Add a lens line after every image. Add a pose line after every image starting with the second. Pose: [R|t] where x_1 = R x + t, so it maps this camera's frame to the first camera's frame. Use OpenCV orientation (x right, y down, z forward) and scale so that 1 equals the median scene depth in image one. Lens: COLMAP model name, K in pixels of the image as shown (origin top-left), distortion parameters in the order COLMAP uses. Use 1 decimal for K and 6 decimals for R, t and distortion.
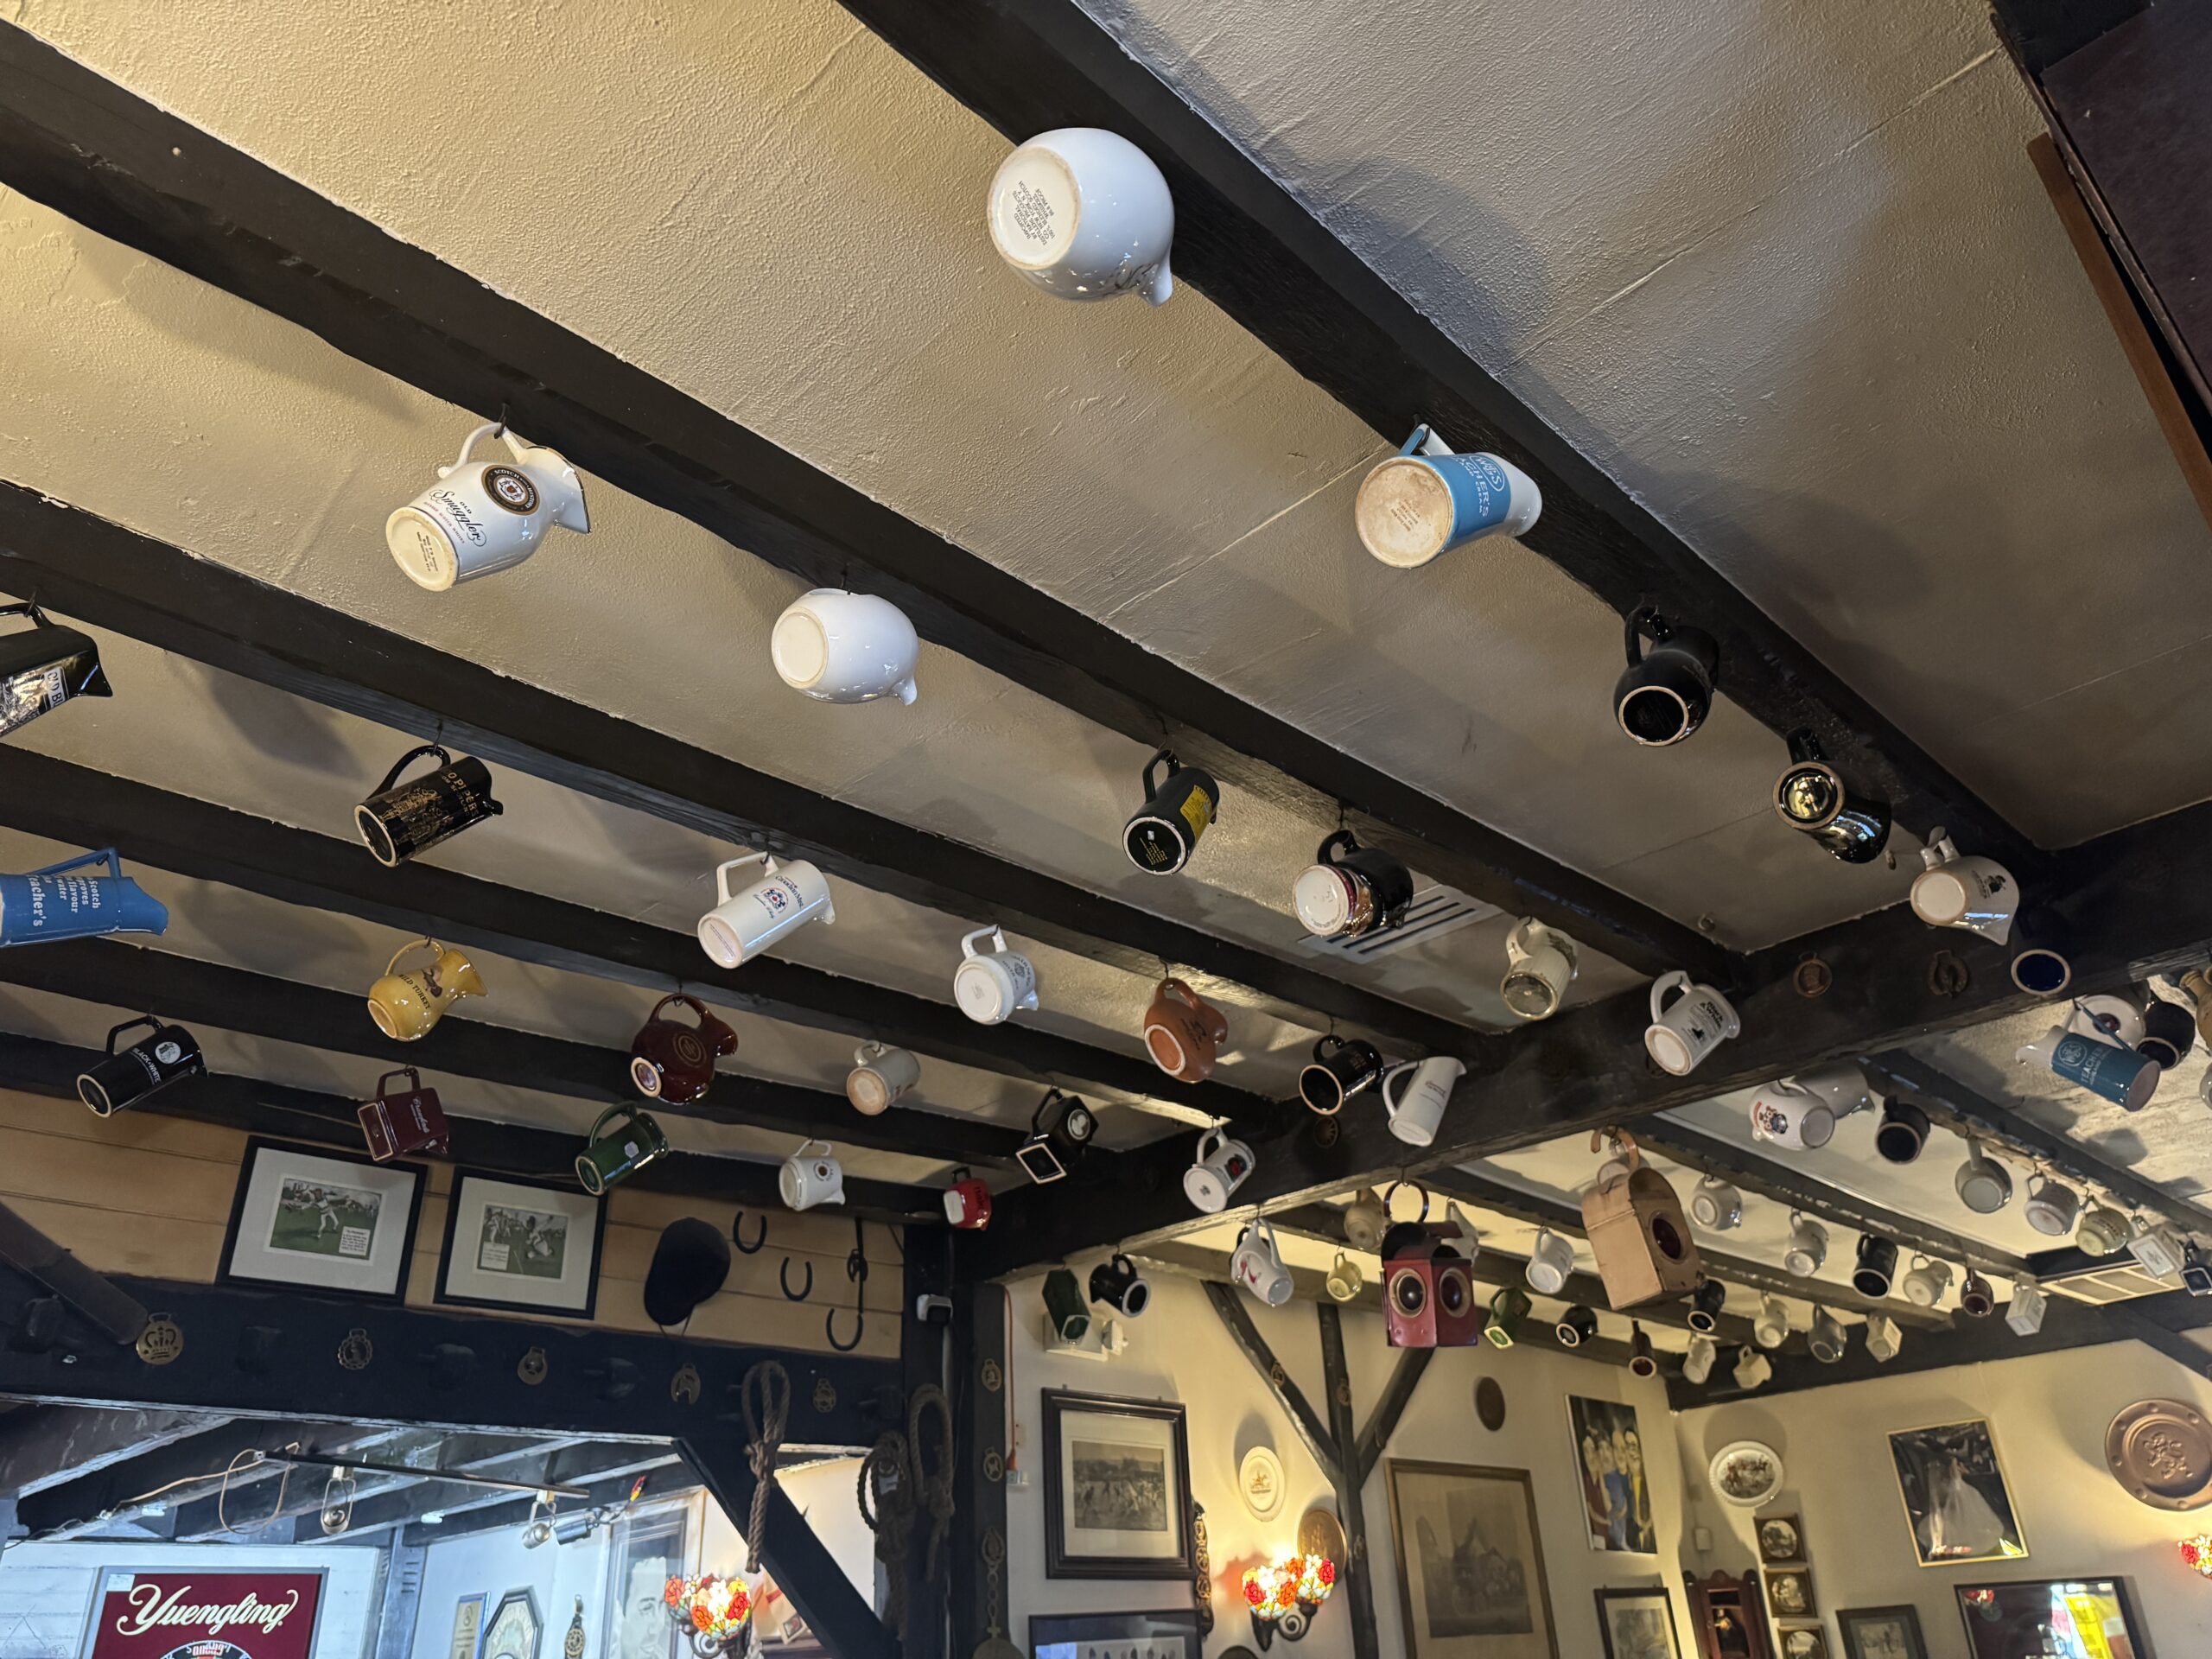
lens RADIAL K [[1546.5, 0, 1108.3], [0, 1546.5, 812.3], [0, 0, 1]] dist [0.007673, -0.022353]
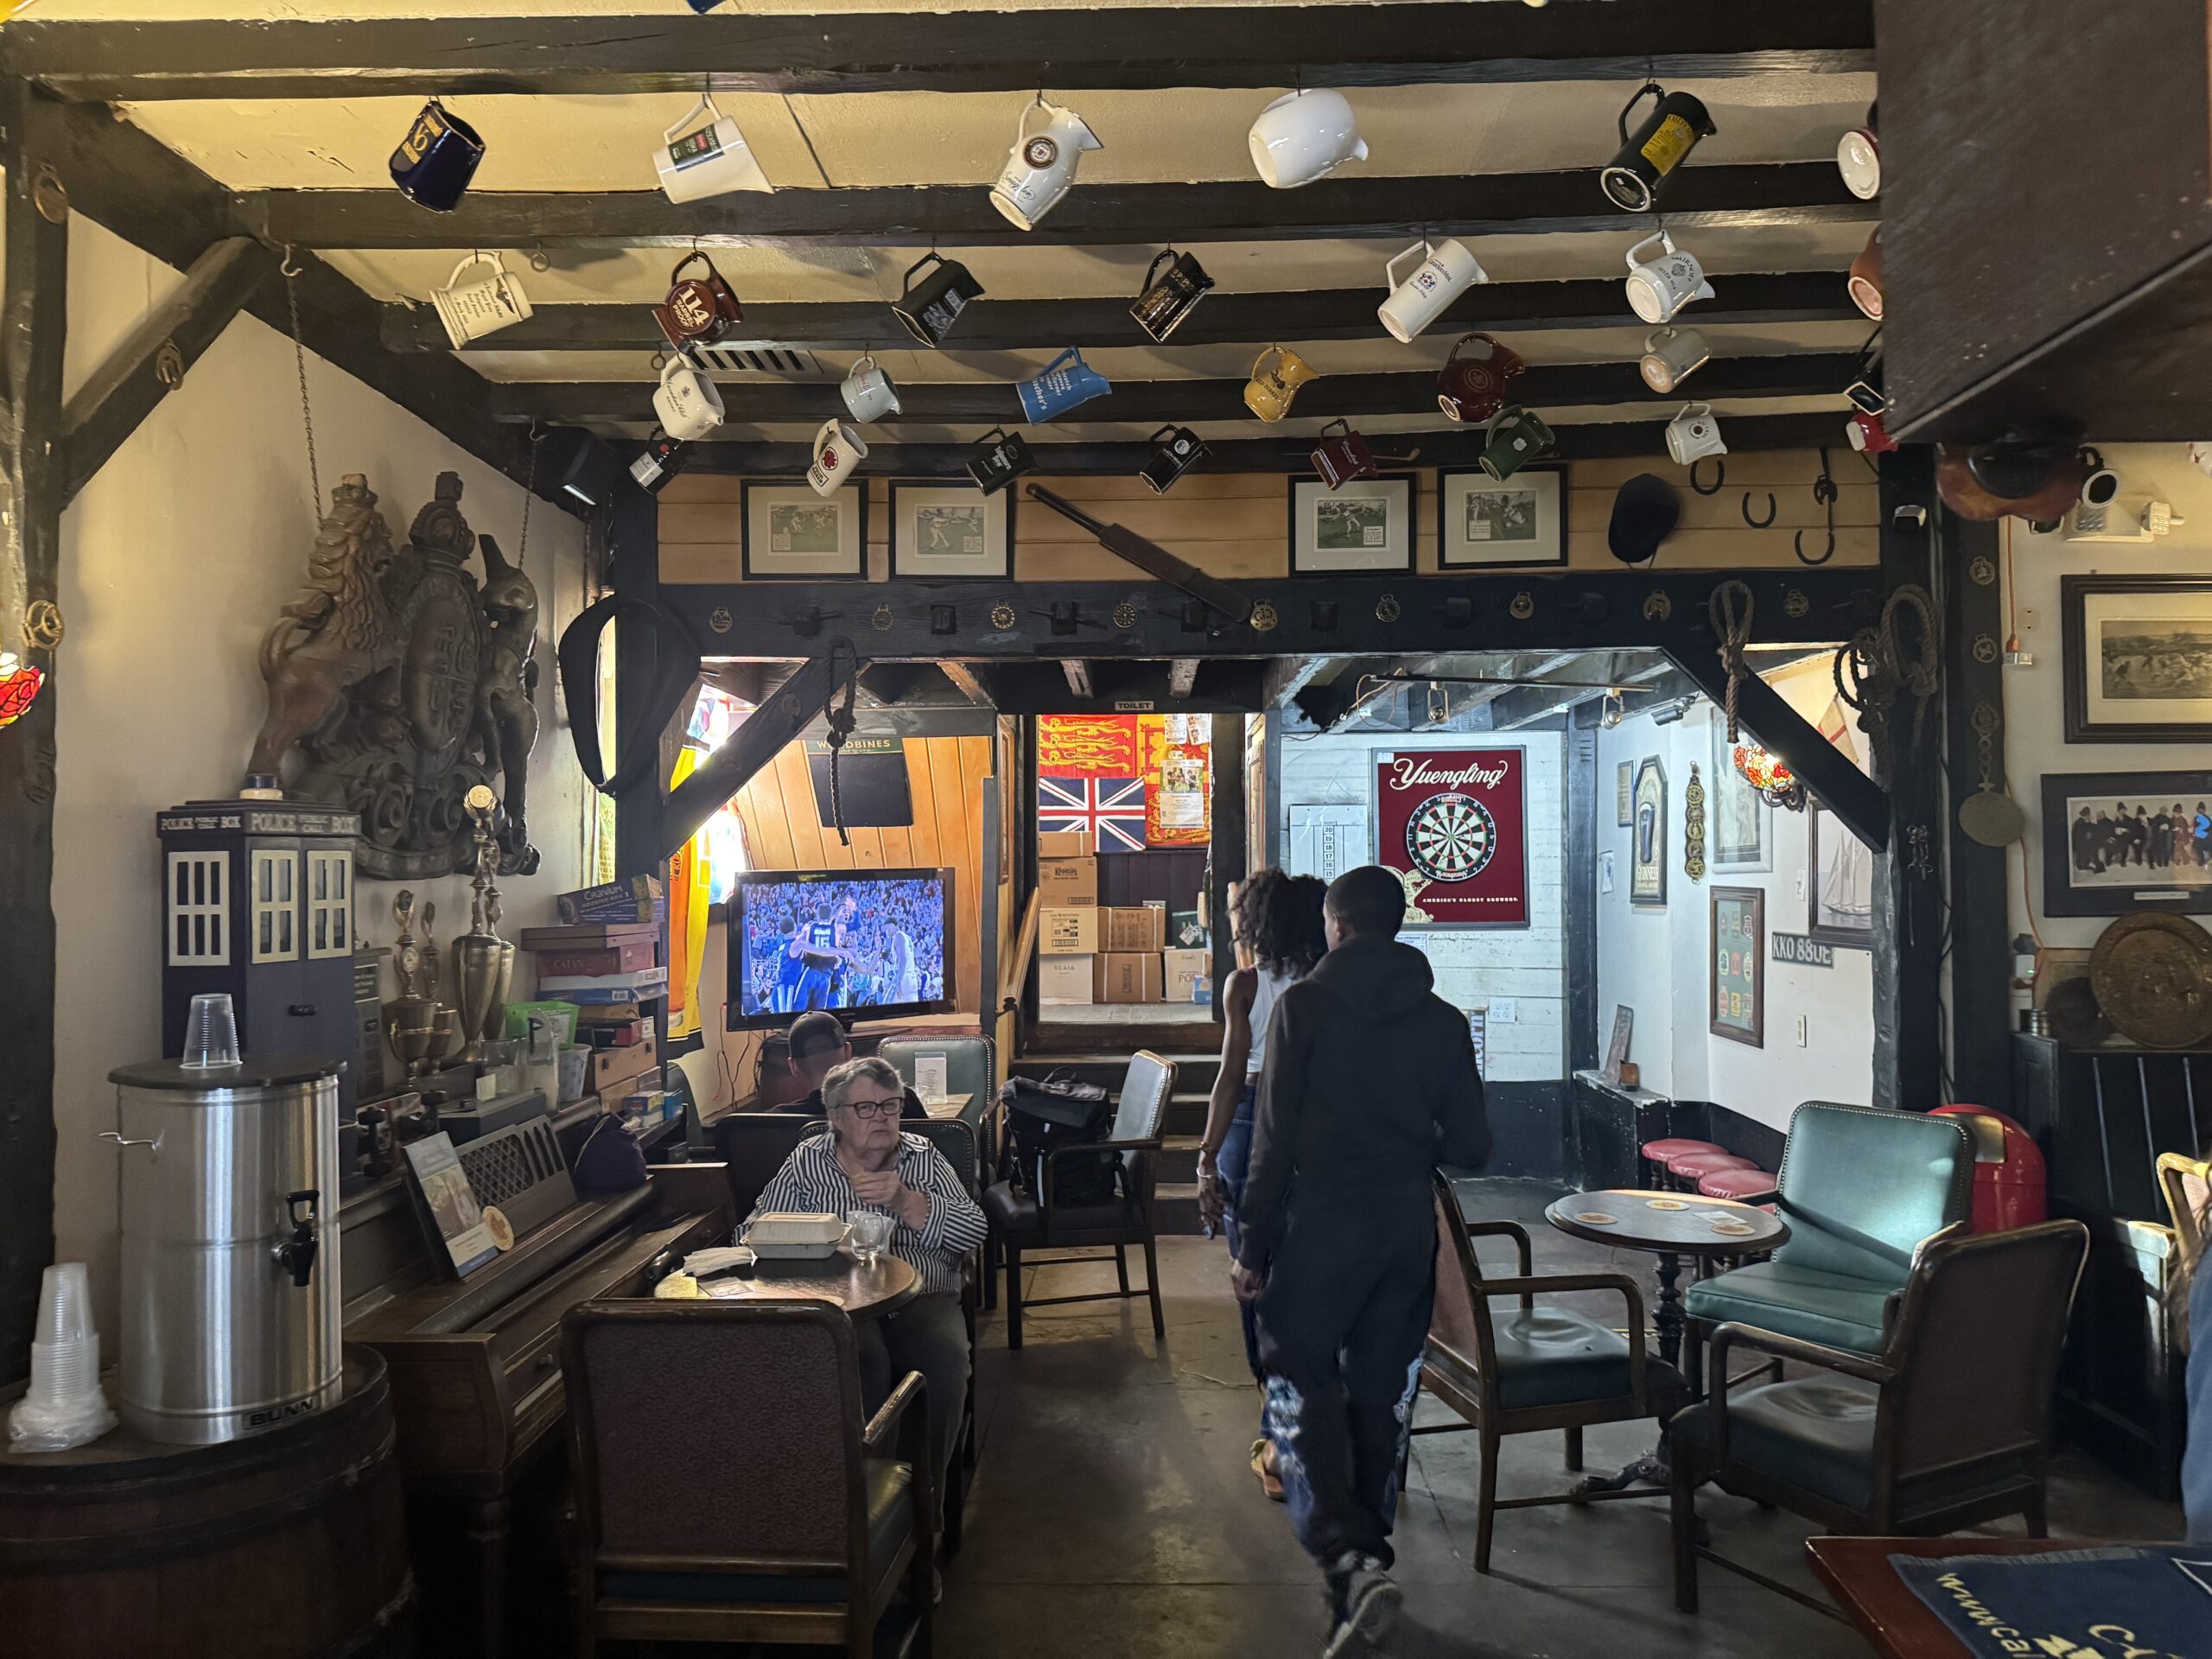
lens RADIAL K [[1546.5, 0, 1115.6], [0, 1546.5, 851.5], [0, 0, 1]] dist [0.007673, -0.022353]
pose [[0.687697, 0.035499, -0.725129, 0.316473], [0.331199, 0.873473, 0.356863, -0.042570], [0.646050, -0.485576, 0.588928, -0.100114]]
